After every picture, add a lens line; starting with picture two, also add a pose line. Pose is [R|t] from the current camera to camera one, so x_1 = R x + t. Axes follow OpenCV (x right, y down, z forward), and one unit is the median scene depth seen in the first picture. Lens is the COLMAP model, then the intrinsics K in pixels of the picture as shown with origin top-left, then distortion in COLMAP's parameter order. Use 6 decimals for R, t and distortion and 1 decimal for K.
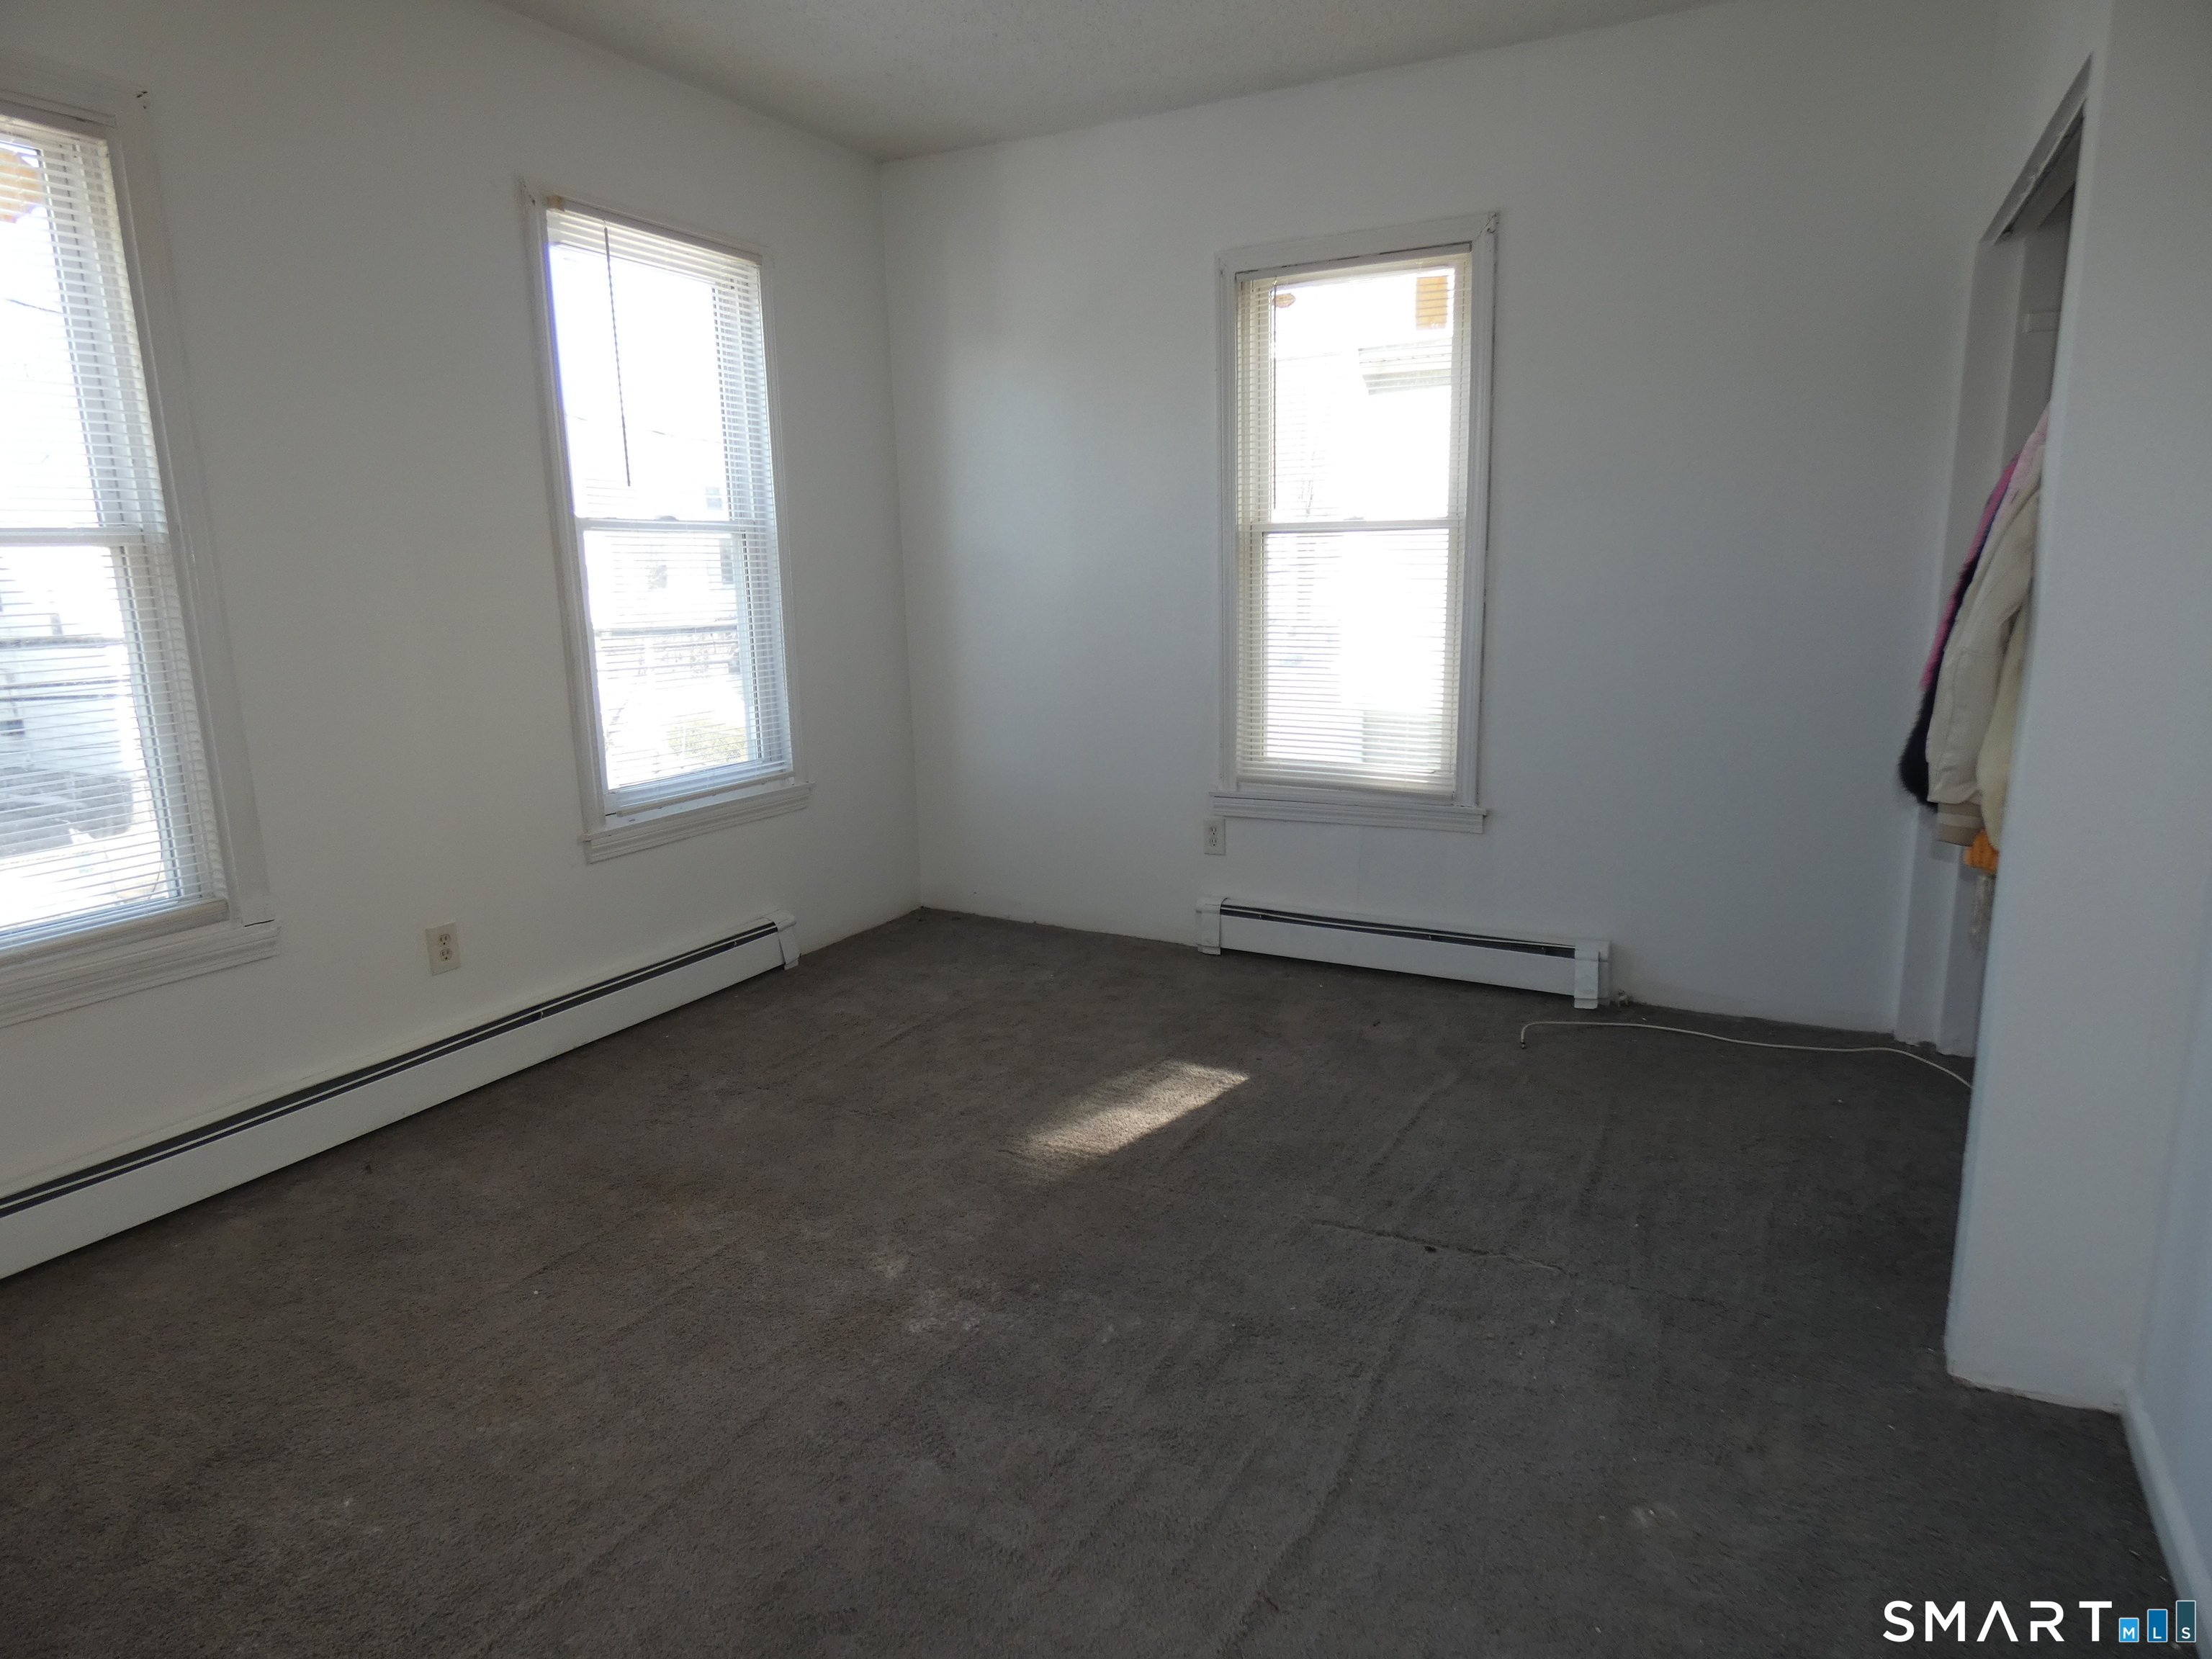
lens RADIAL K [[1330.2, 0, 1096.4], [0, 1330.2, 821.8], [0, 0, 1]] dist [0.005879, -0.003803]
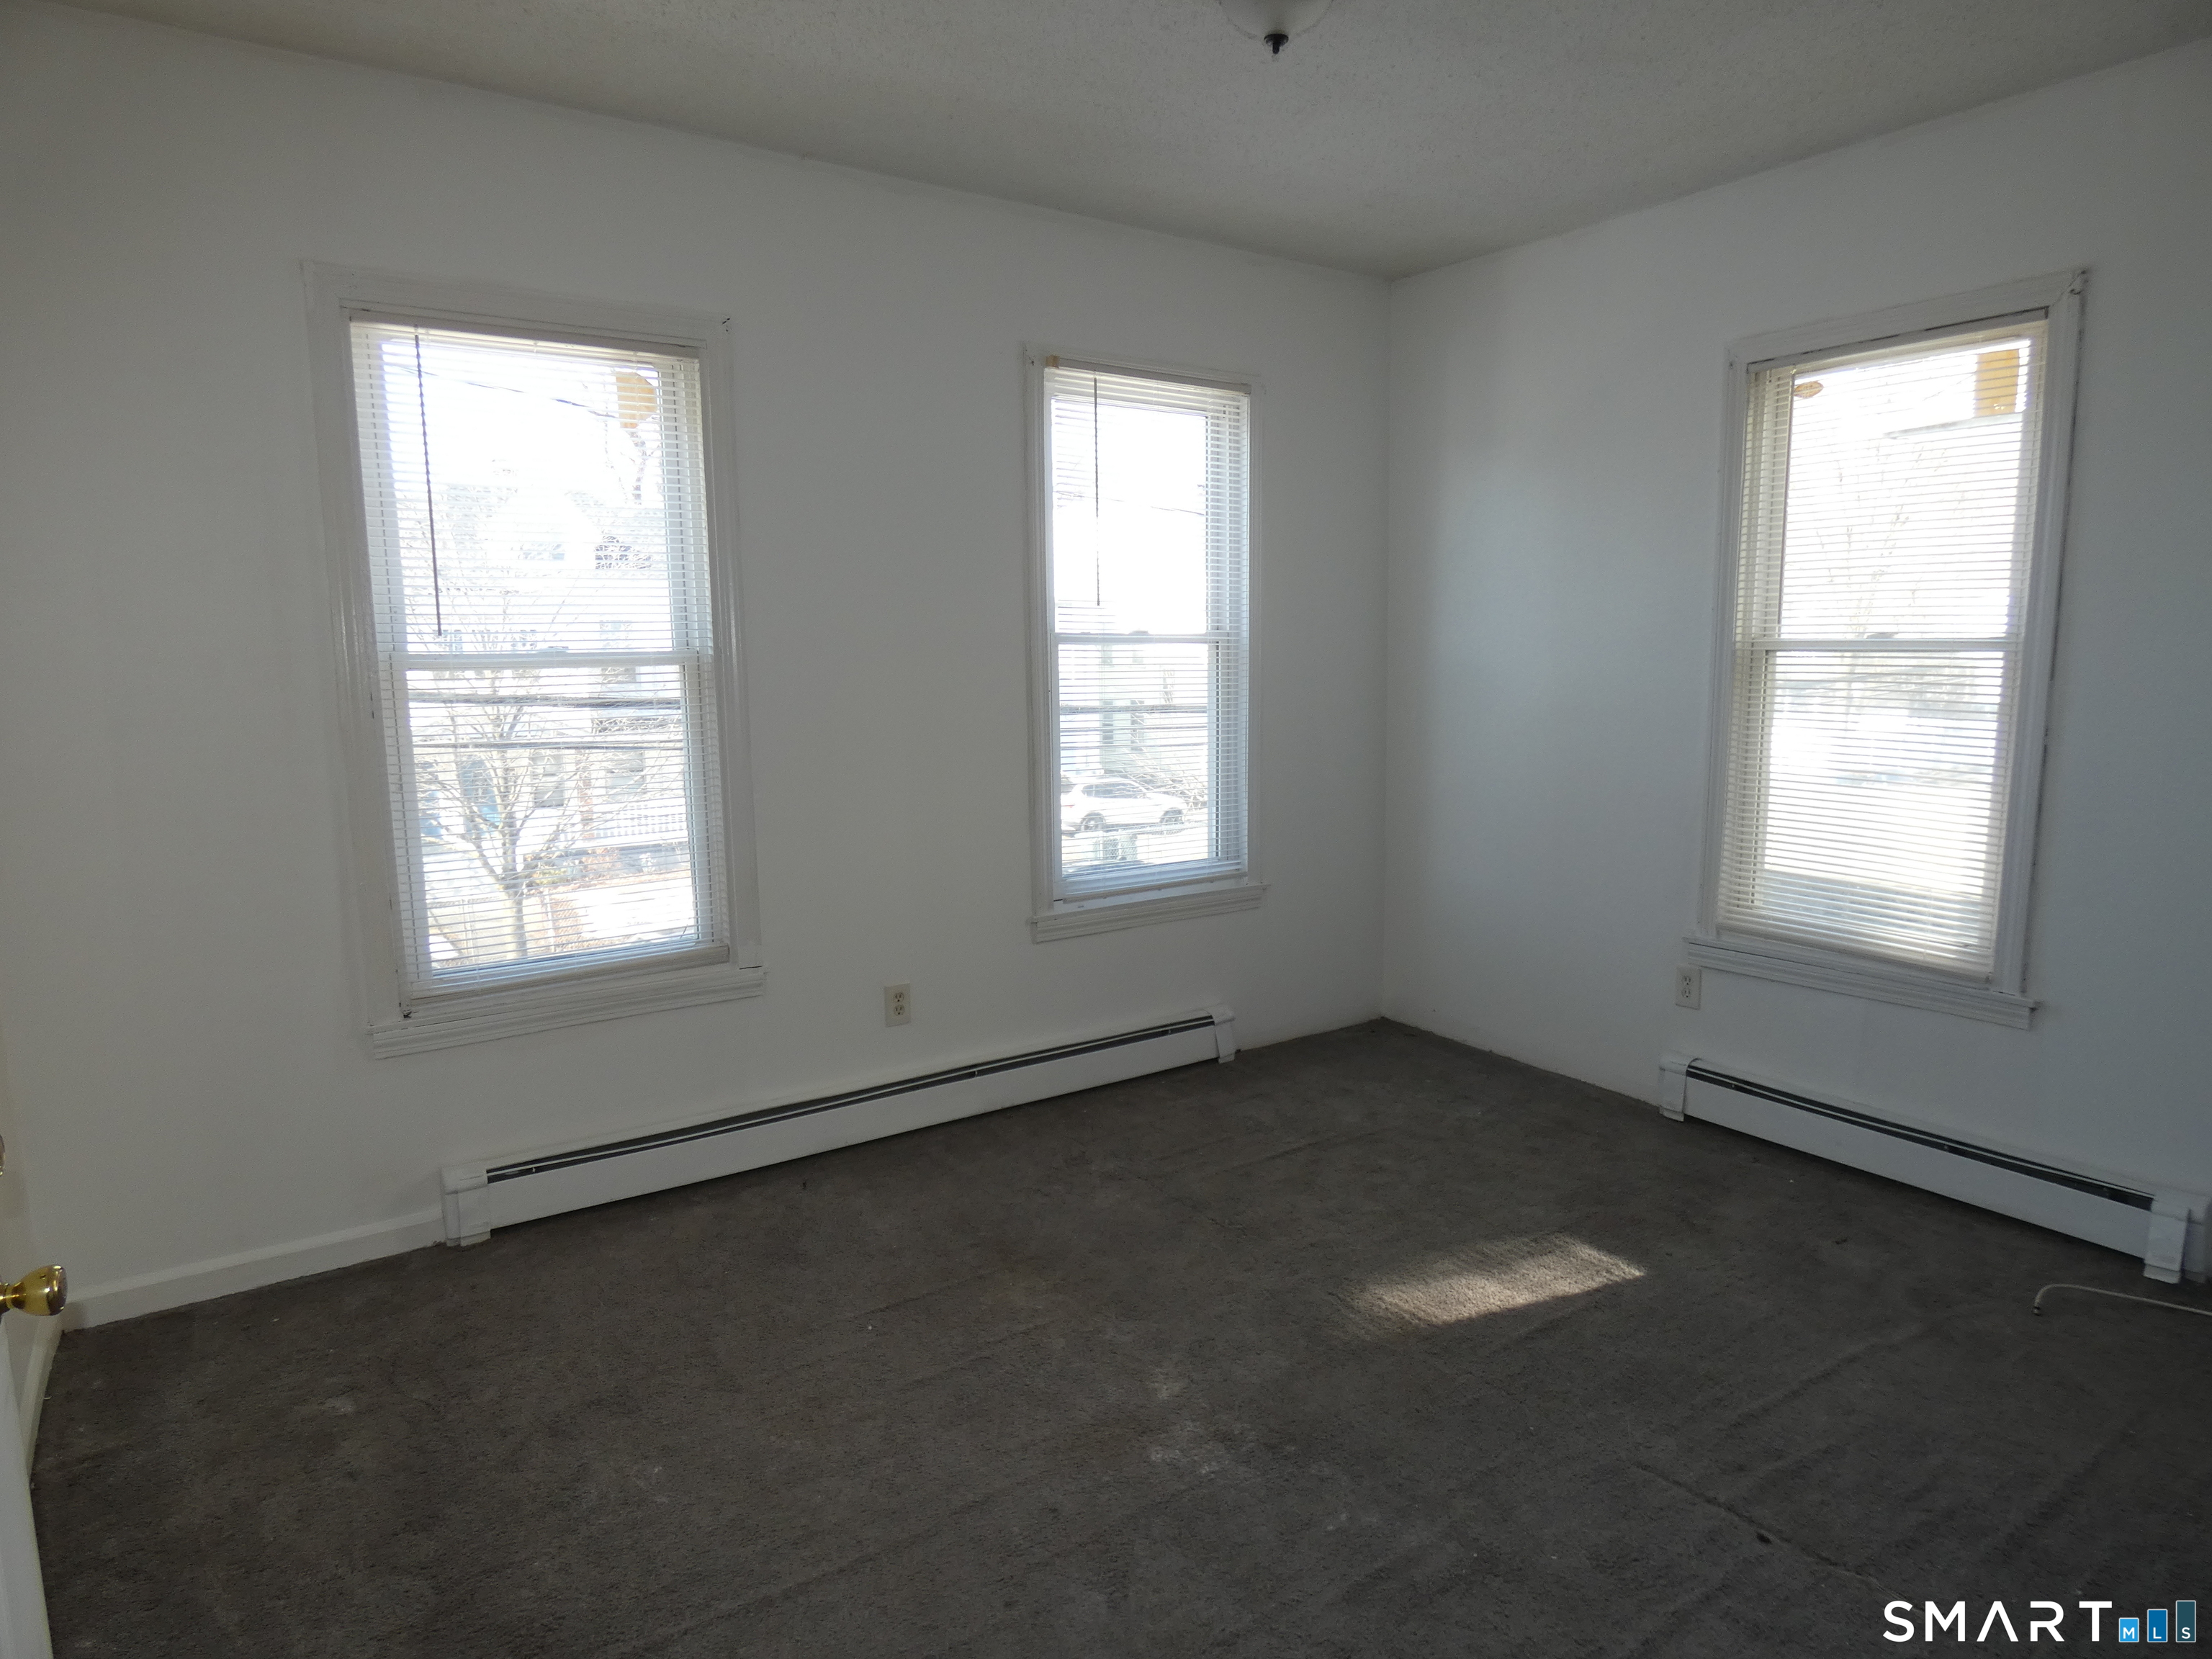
lens RADIAL K [[1330.2, 0, 1096.2], [0, 1330.2, 820.6], [0, 0, 1]] dist [0.005879, -0.003803]
pose [[0.889242, 0.072091, -0.451721, 0.165724], [-0.096450, 0.994852, -0.031098, -0.042713], [0.447154, 0.071223, 0.891617, 0.031778]]
